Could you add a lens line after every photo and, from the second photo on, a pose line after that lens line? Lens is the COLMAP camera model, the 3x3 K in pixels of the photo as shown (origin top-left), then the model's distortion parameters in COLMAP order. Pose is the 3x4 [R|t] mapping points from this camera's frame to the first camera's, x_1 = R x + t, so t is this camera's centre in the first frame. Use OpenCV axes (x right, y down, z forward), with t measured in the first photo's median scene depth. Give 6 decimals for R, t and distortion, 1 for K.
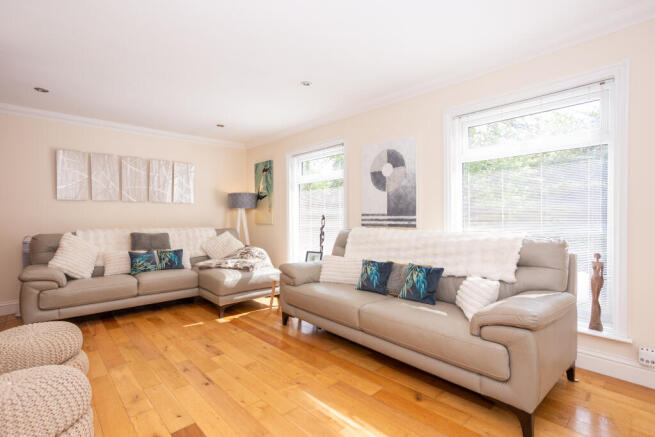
lens RADIAL K [[318.6, 0, 327.1], [0, 318.6, 219.6], [0, 0, 1]] dist [0.000945, 0.002278]
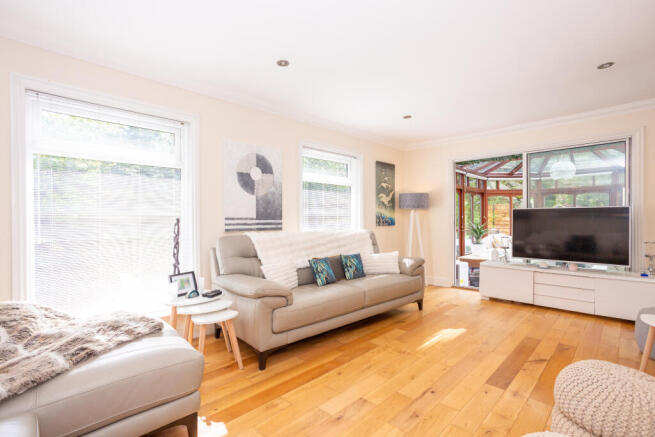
lens RADIAL K [[318.6, 0, 327.0], [0, 318.6, 217.9], [0, 0, 1]] dist [0.000945, 0.002278]
pose [[-0.053390, 0.022532, 0.998319, -0.829684], [0.025532, 0.999449, -0.021192, 0.008787], [-0.998247, 0.024358, -0.053936, 0.853621]]
